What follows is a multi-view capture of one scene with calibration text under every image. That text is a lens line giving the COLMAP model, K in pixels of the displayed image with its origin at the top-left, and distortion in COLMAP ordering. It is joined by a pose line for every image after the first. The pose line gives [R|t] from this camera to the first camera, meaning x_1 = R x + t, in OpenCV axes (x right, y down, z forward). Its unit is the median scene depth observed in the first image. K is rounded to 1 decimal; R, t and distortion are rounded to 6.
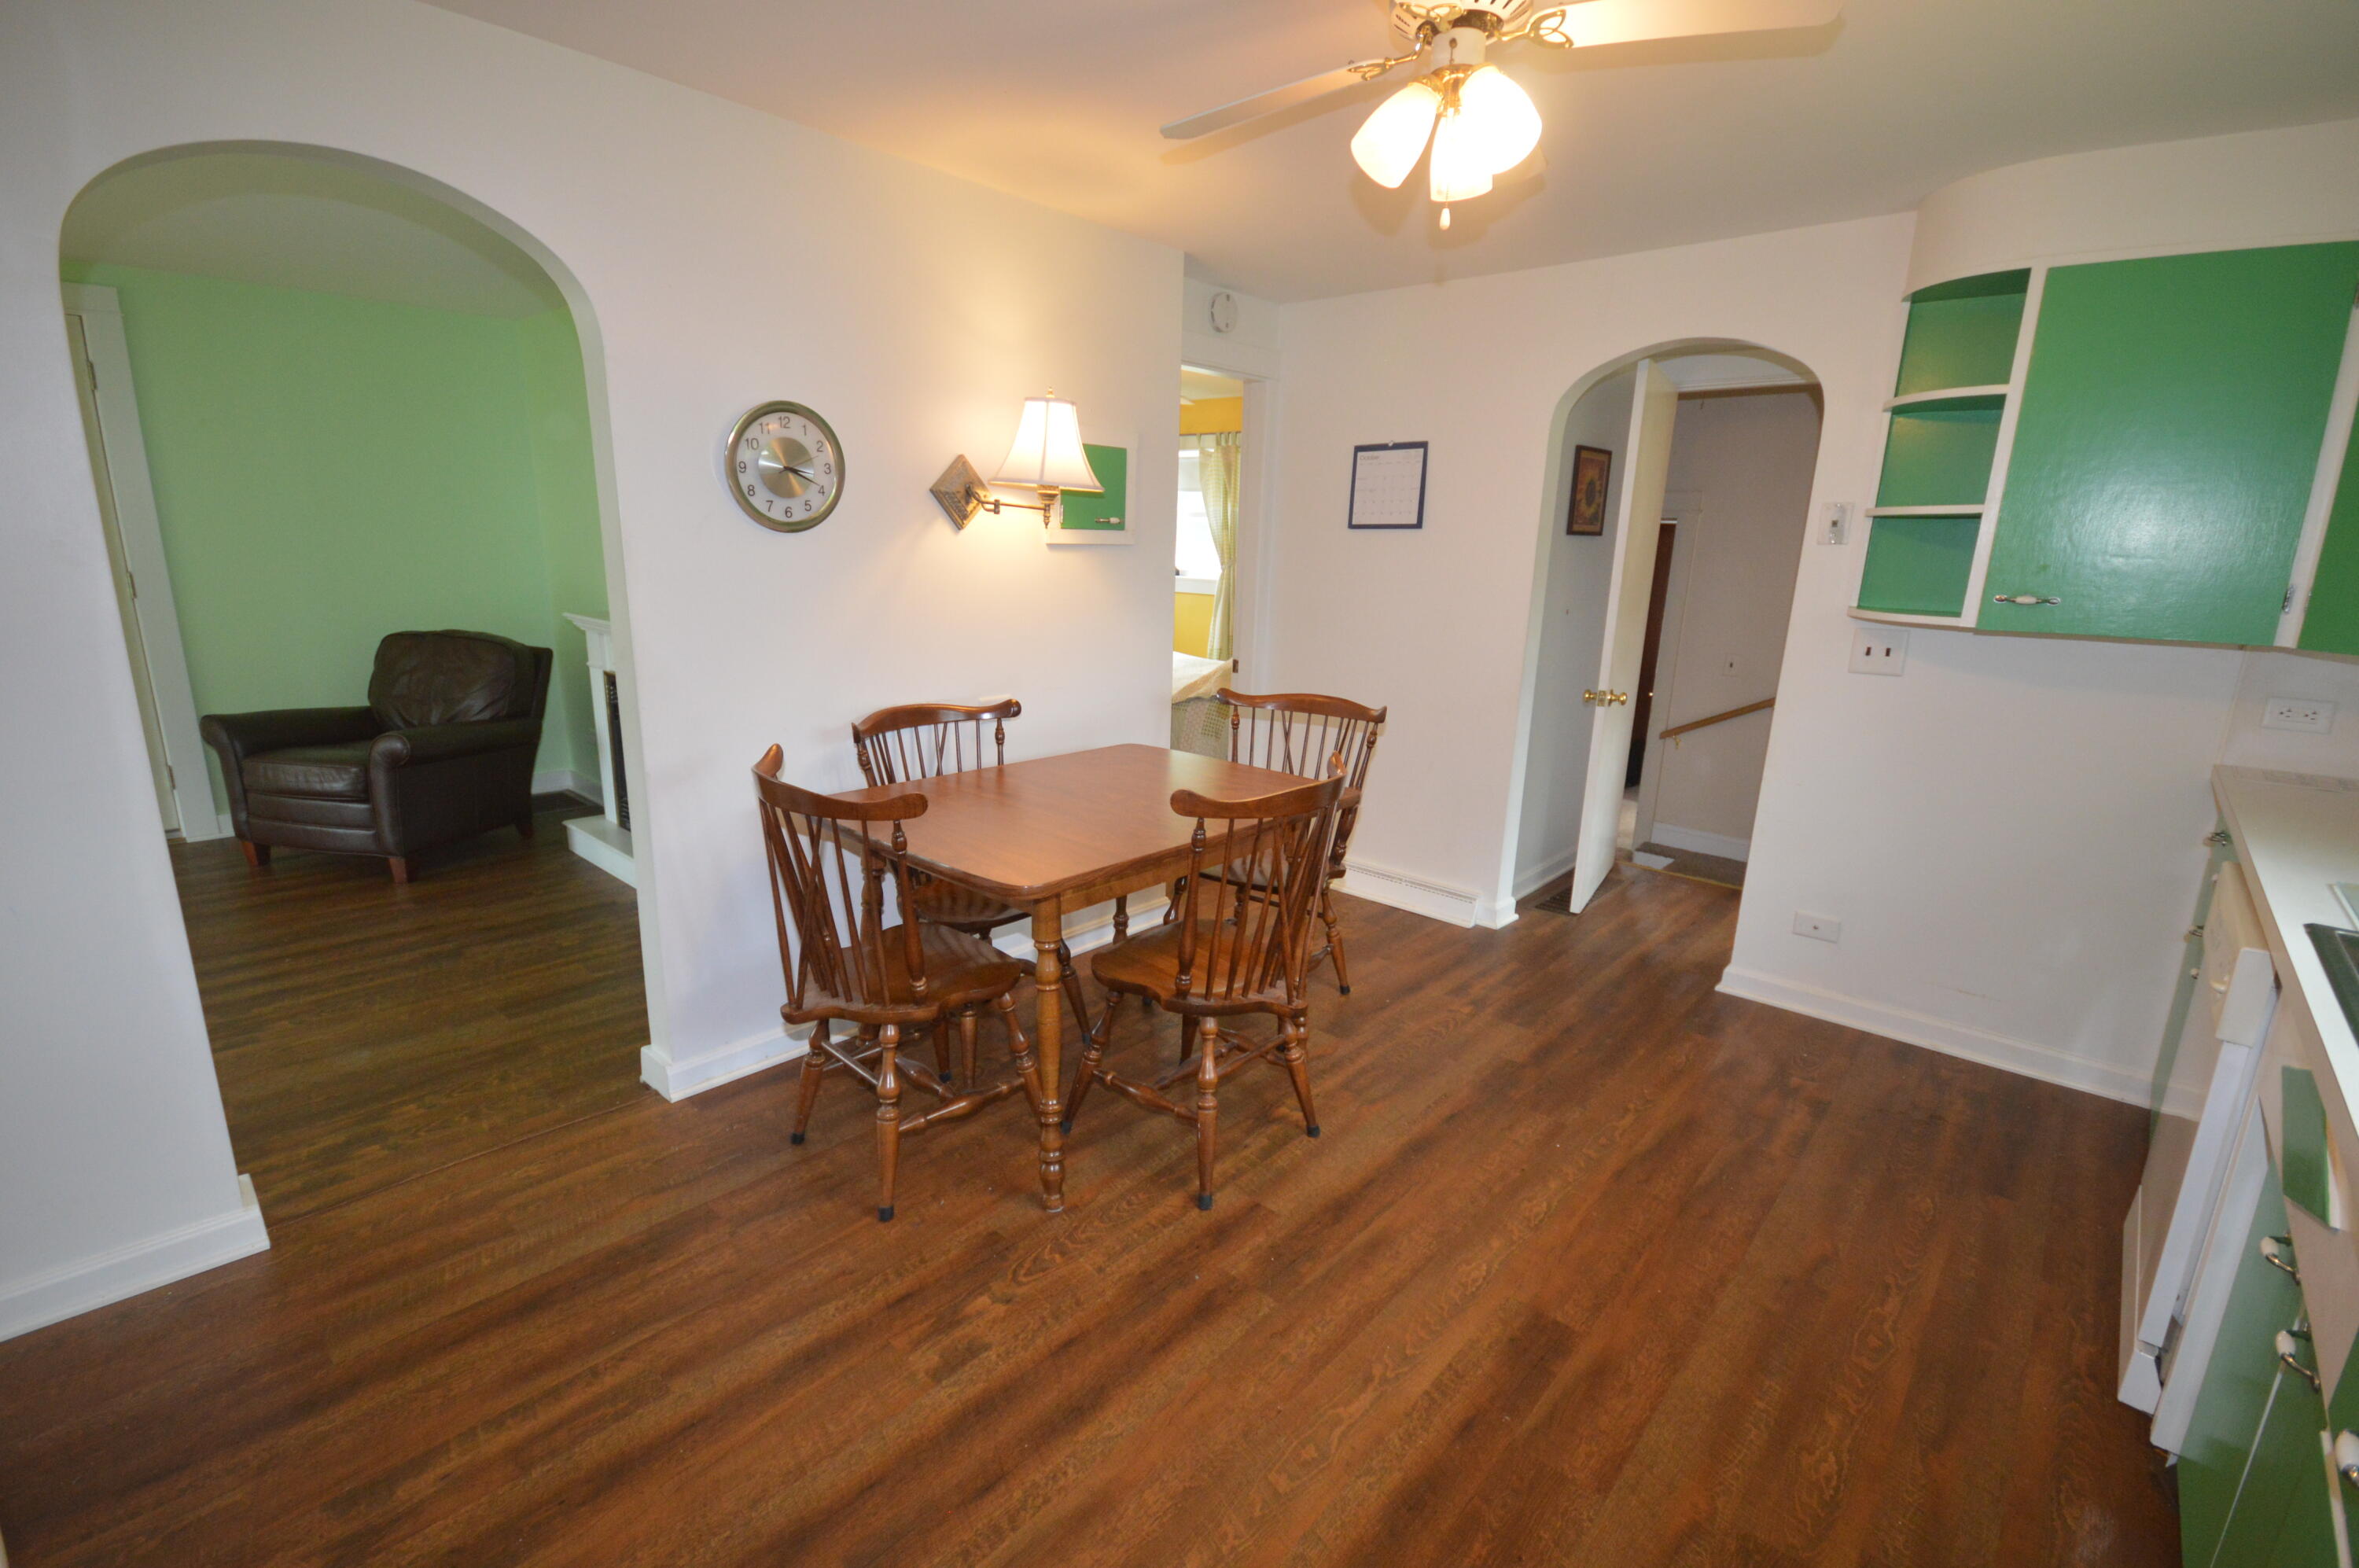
lens RADIAL K [[1045.3, 0, 1171.6], [0, 1045.3, 794.0], [0, 0, 1]] dist [-0.011368, 0.000115]
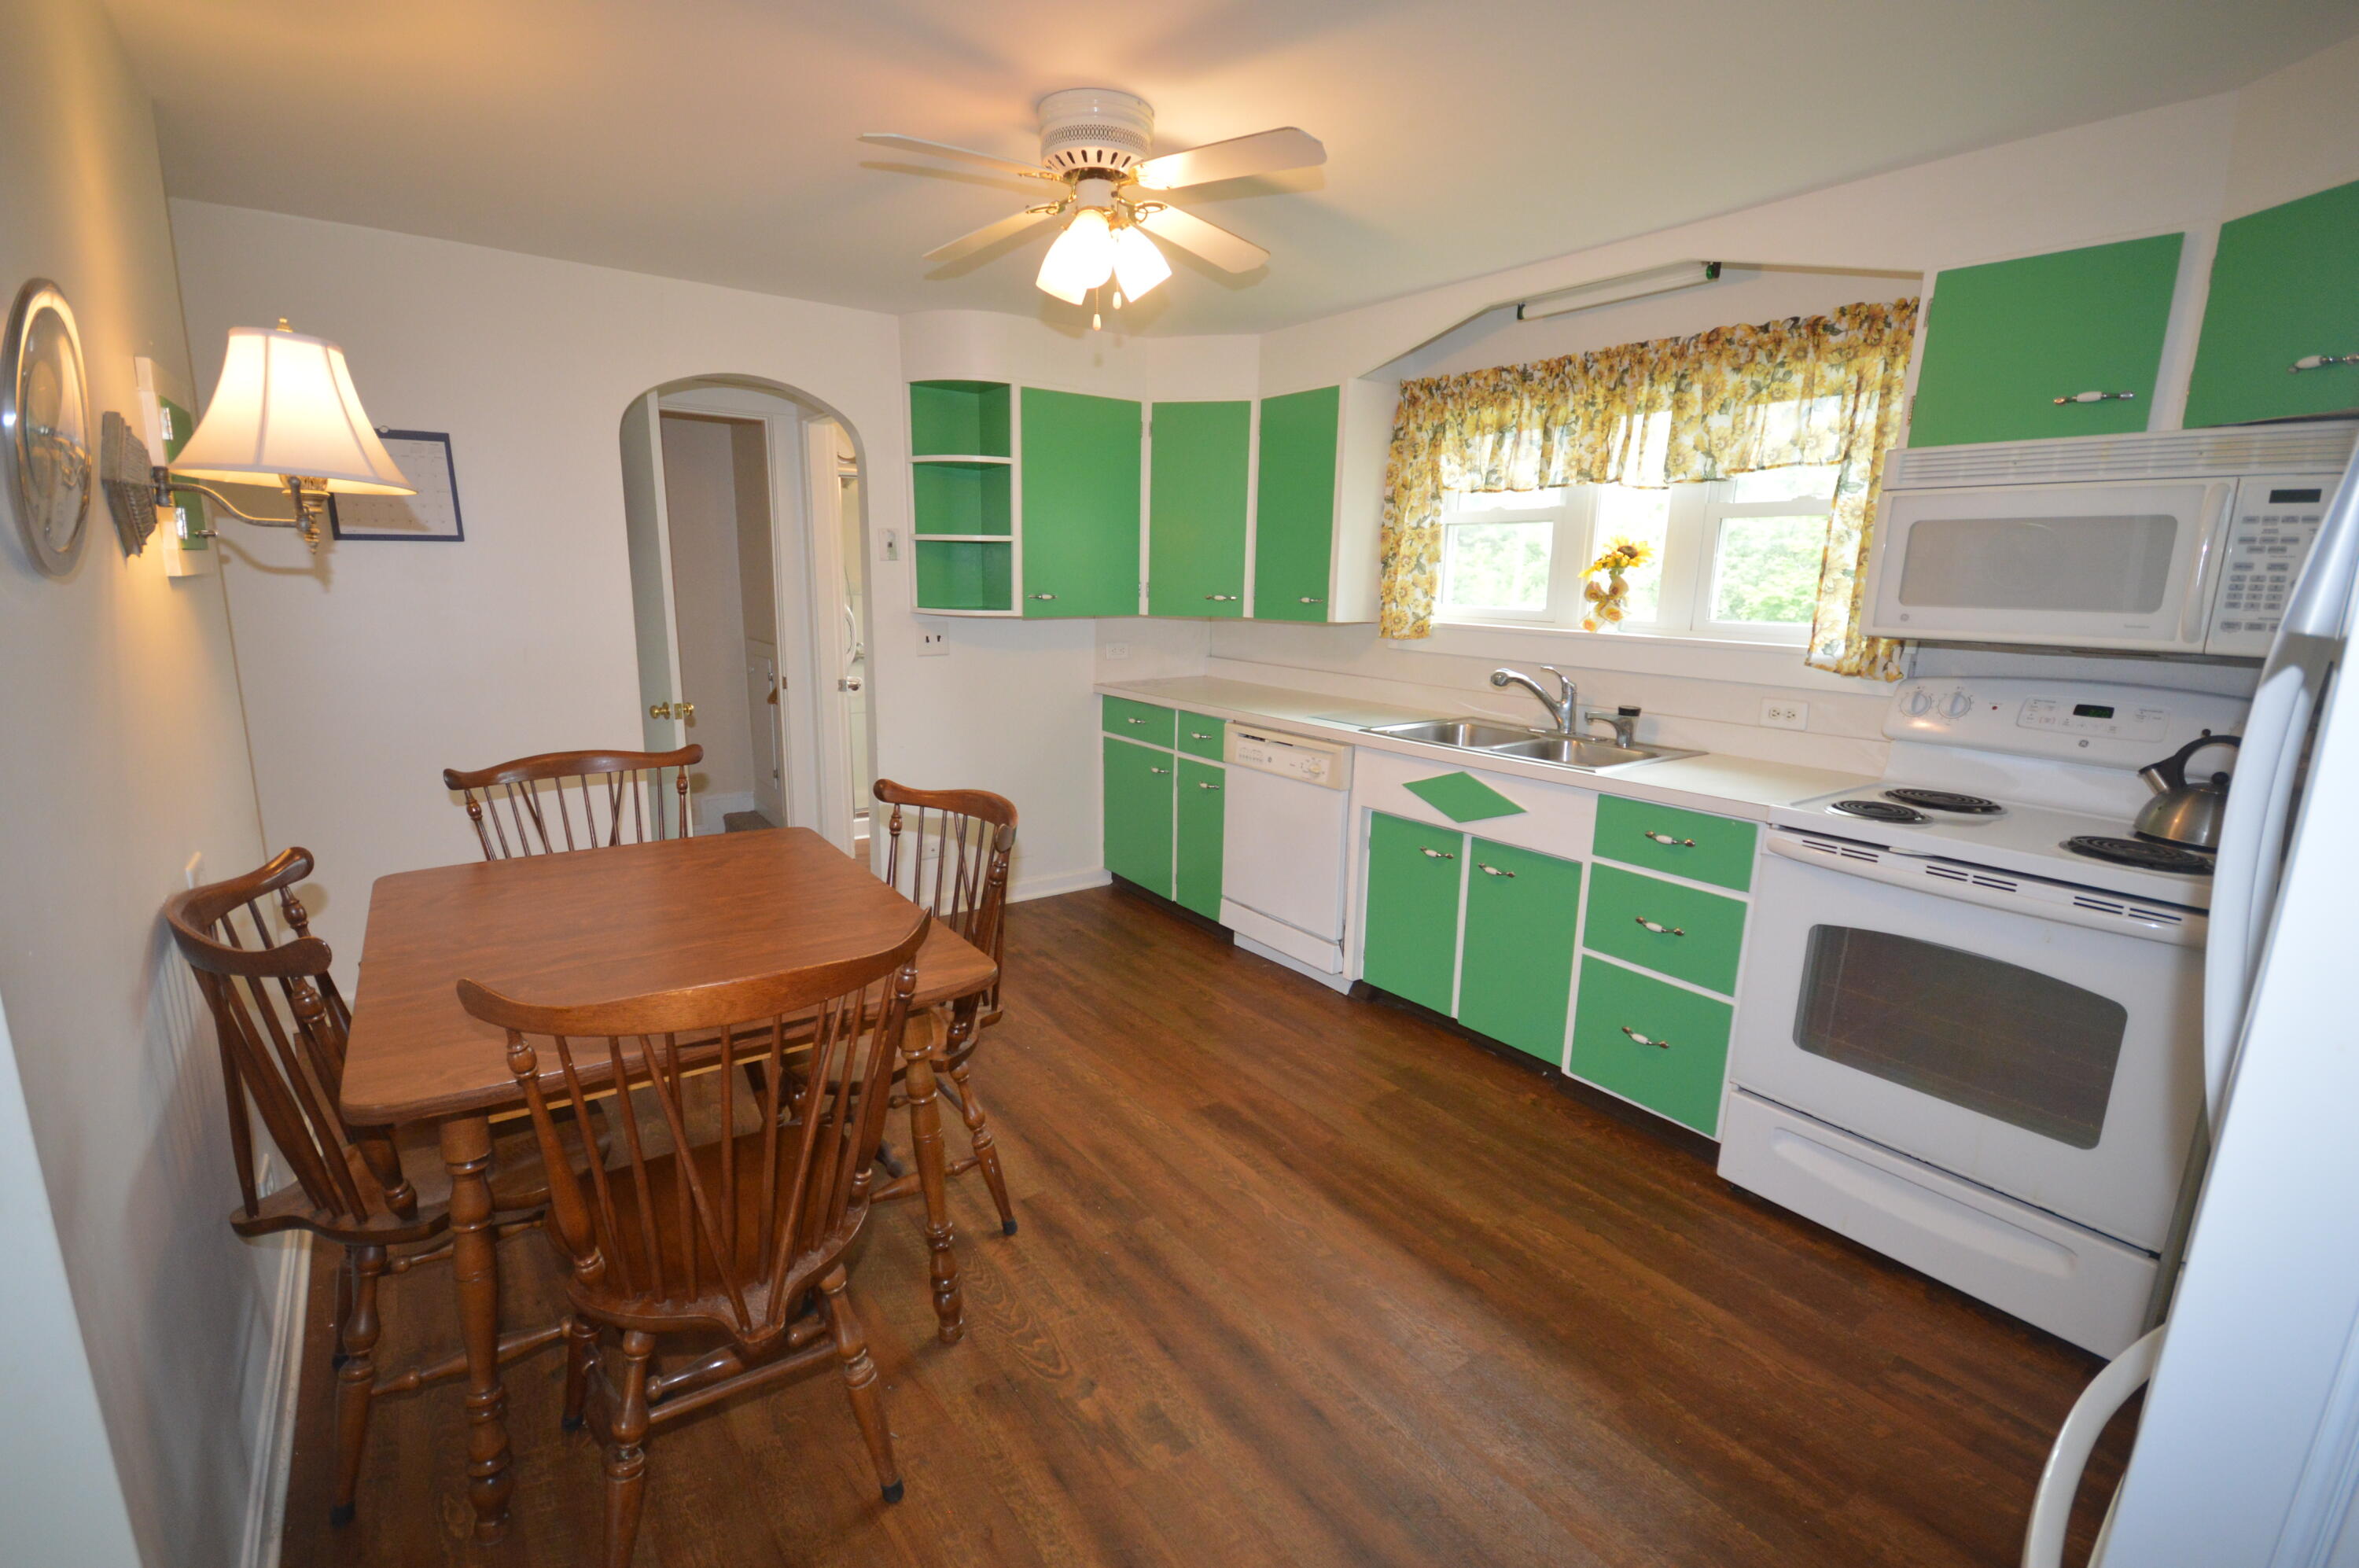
lens RADIAL K [[1054.2, 0, 1179.8], [0, 1054.2, 791.4], [0, 0, 1]] dist [0.002944, 0.000234]
pose [[0.200893, -0.218925, 0.954837, -0.726555], [0.219203, 0.960039, 0.173999, -0.136249], [-0.954773, 0.174348, 0.240854, 0.468583]]
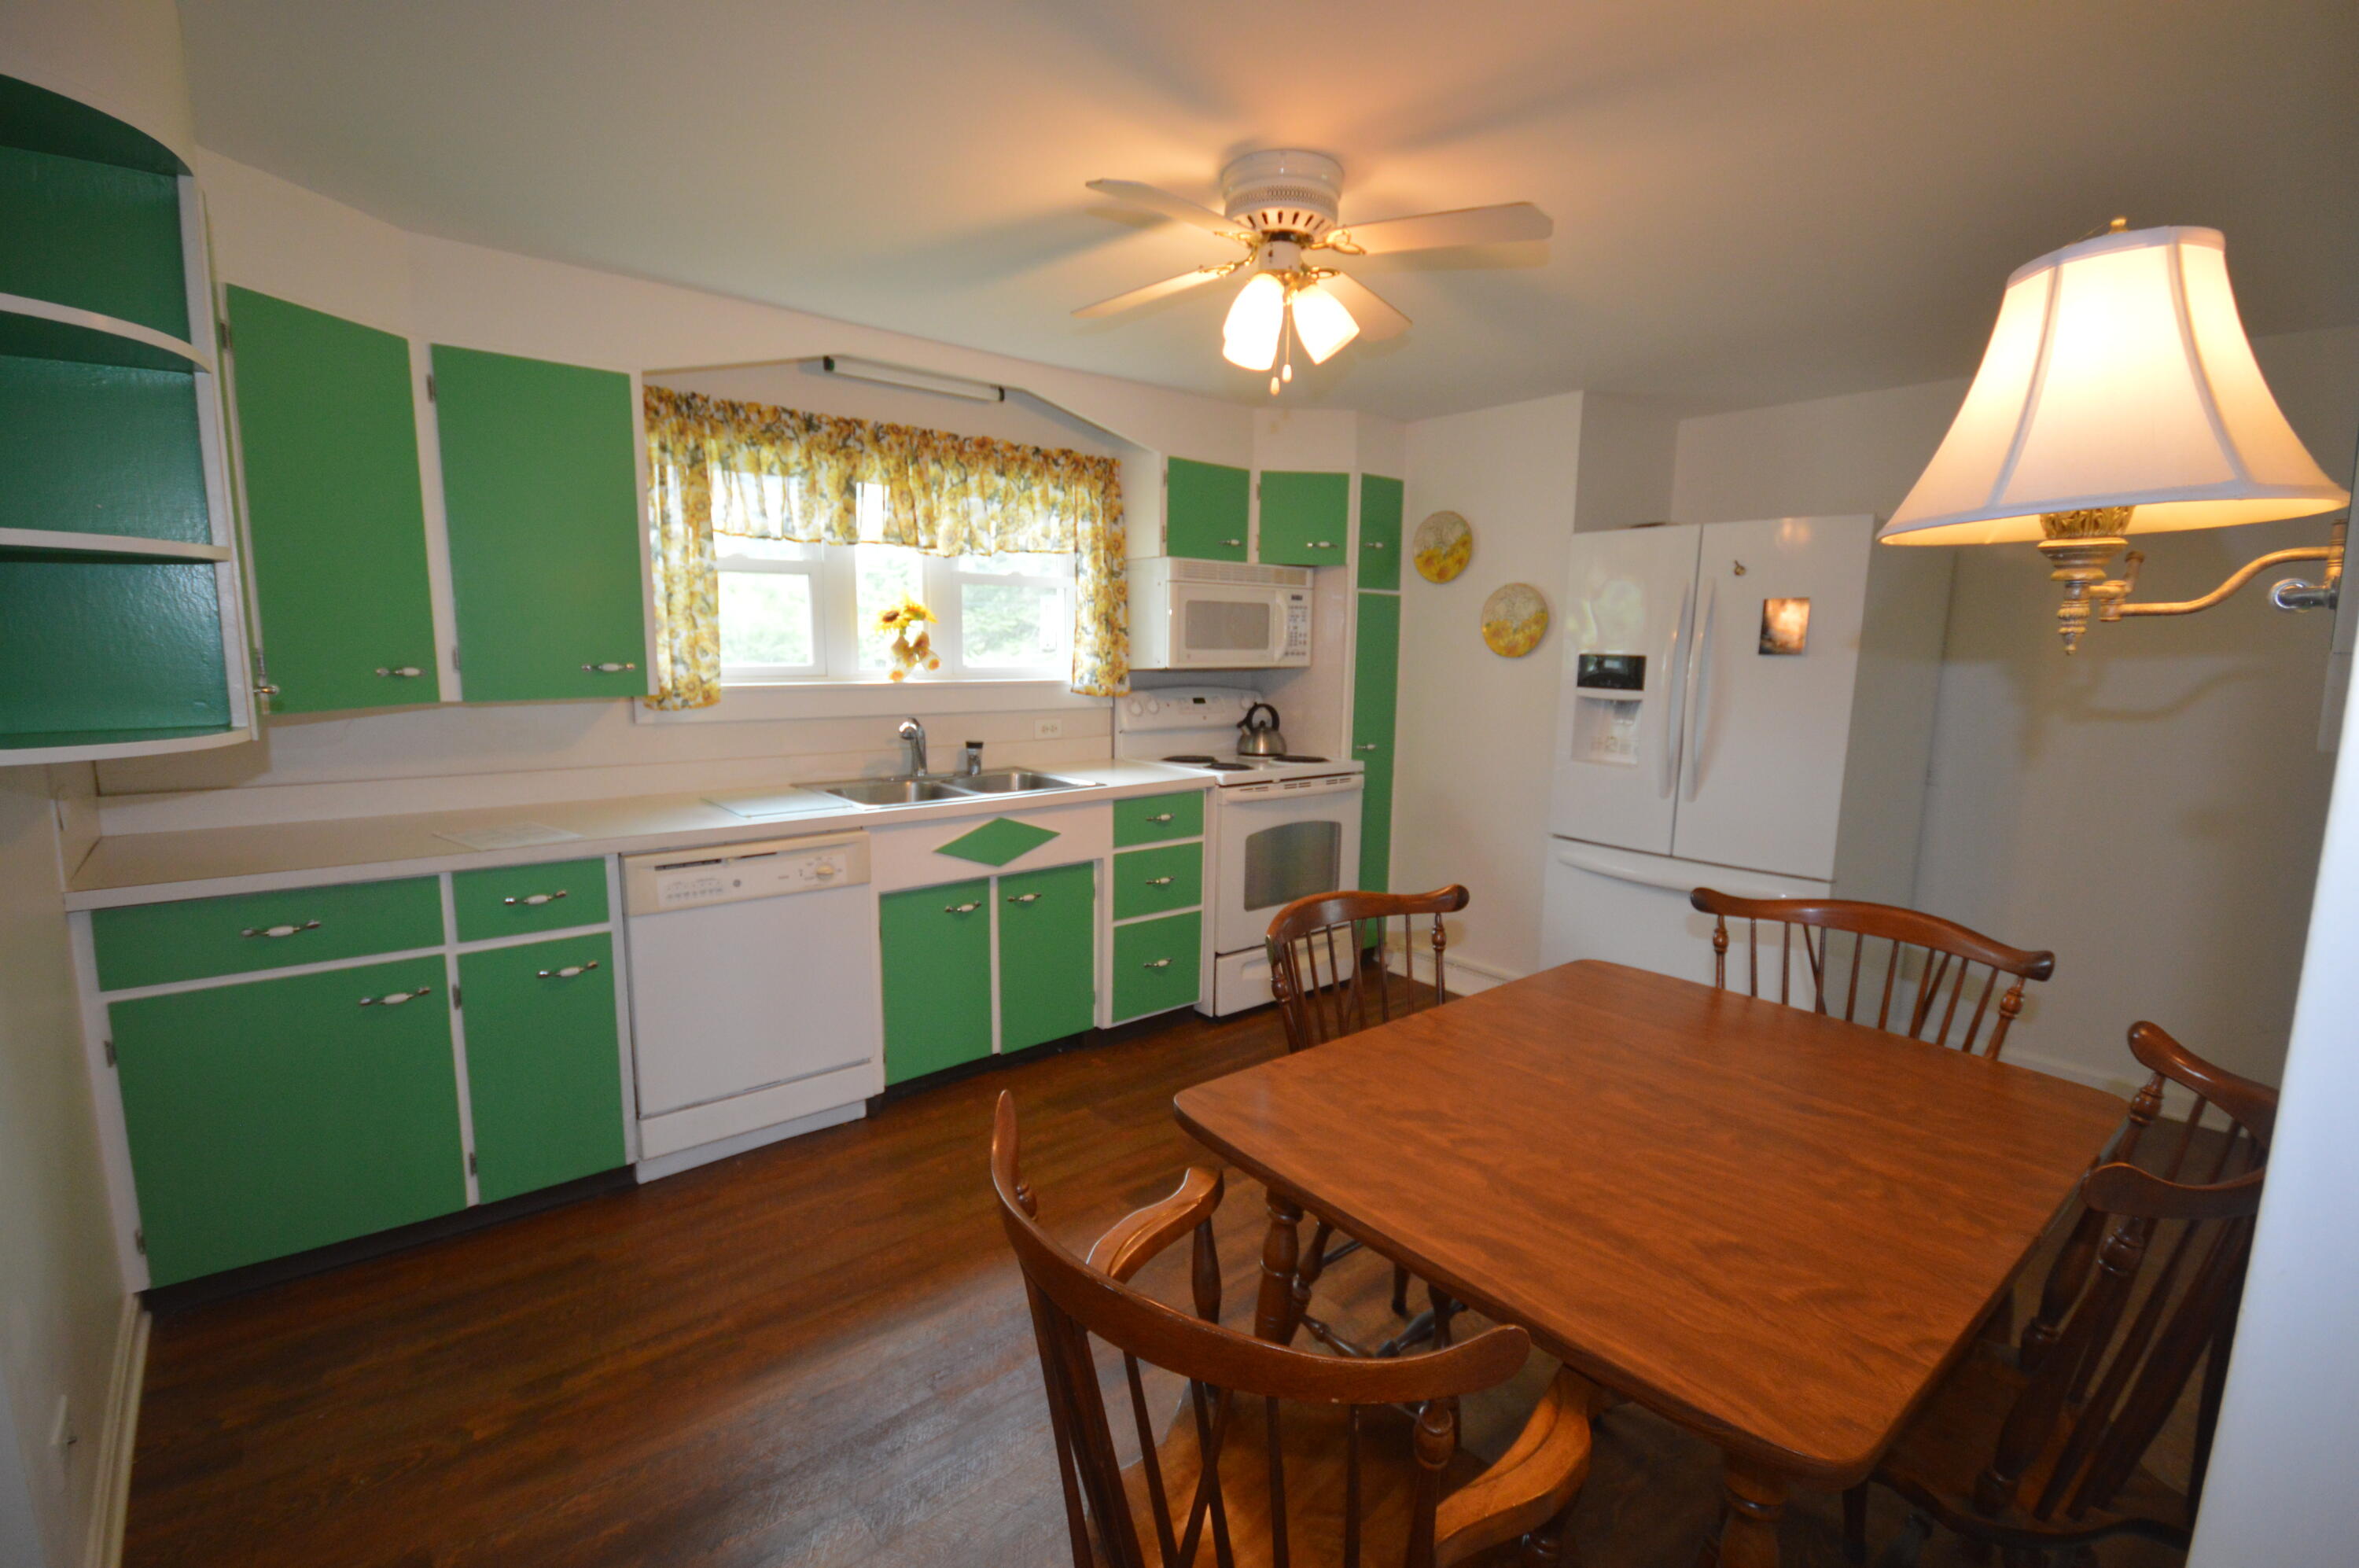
lens RADIAL K [[1045.3, 0, 1171.6], [0, 1045.3, 794.0], [0, 0, 1]] dist [-0.011368, 0.000115]
pose [[-0.990497, -0.055706, 0.125748, 0.136854], [-0.003751, 0.924904, 0.380183, -0.385233], [-0.137483, 0.376099, -0.916323, 1.569583]]
